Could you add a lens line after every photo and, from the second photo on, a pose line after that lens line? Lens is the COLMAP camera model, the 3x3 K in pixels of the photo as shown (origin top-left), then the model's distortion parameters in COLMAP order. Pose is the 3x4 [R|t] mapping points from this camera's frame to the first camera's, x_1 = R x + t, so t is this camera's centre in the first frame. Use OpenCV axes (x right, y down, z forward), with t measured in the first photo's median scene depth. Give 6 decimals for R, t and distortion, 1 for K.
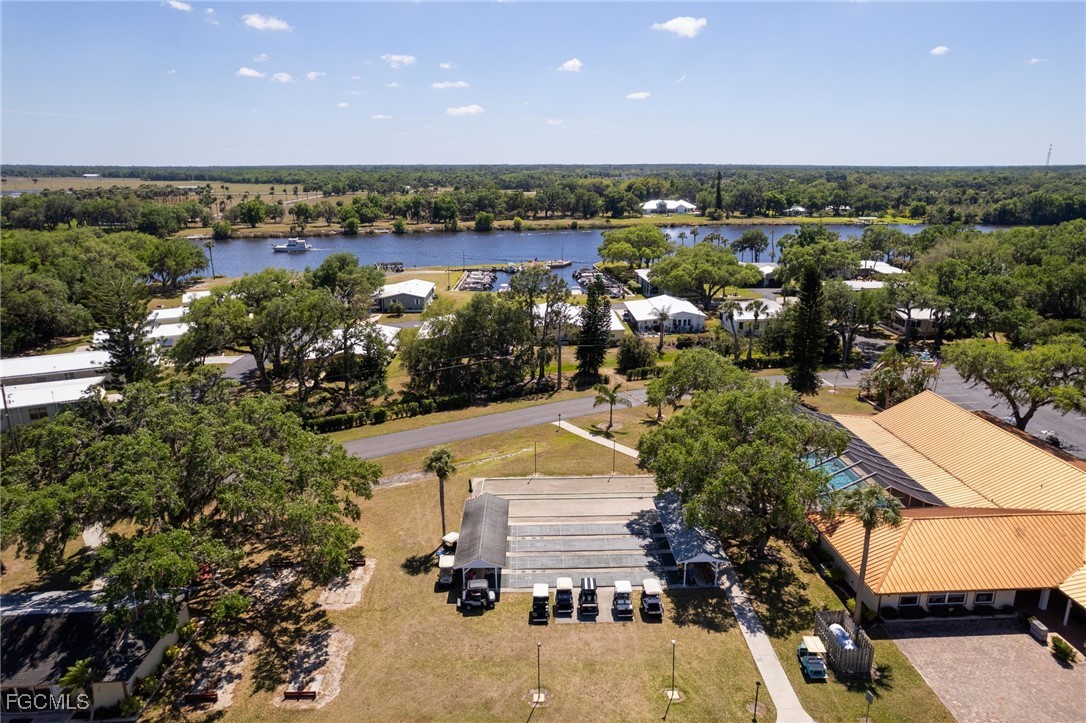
lens RADIAL K [[701.5, 0, 557.4], [0, 701.5, 366.8], [0, 0, 1]] dist [-0.050320, 0.052384]
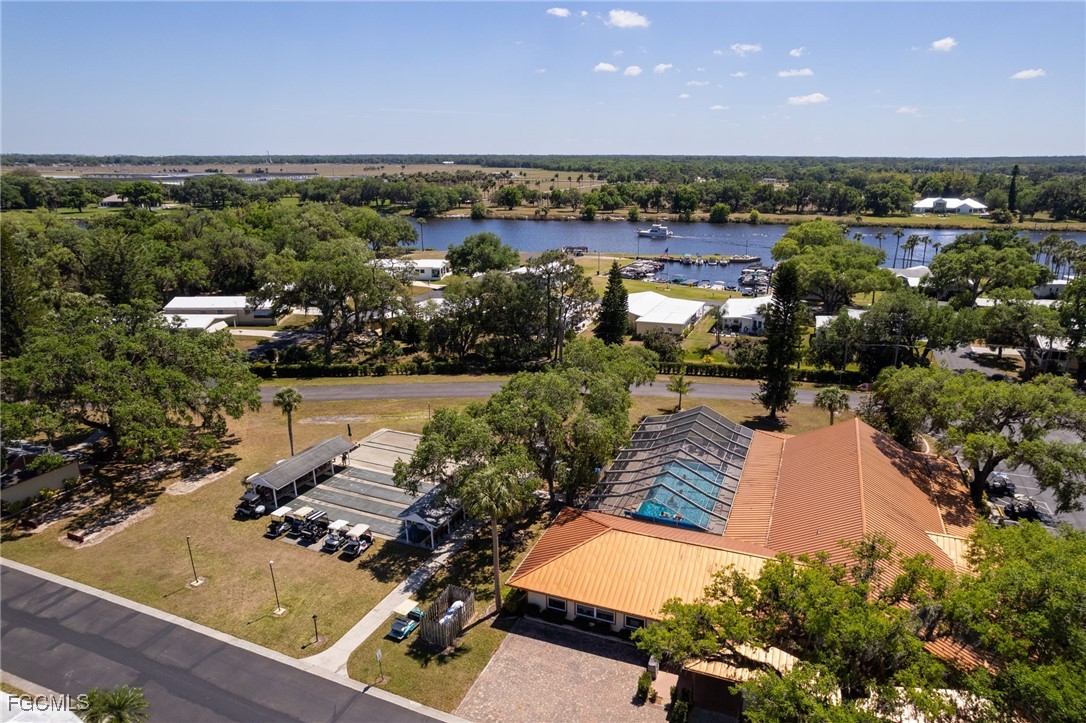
lens RADIAL K [[701.5, 0, 557.4], [0, 701.5, 366.8], [0, 0, 1]] dist [-0.050320, 0.052384]
pose [[0.903835, 0.126709, -0.408690, 0.114024], [-0.121769, 0.991823, 0.038205, -0.003471], [0.410189, 0.015234, 0.911873, 0.015136]]
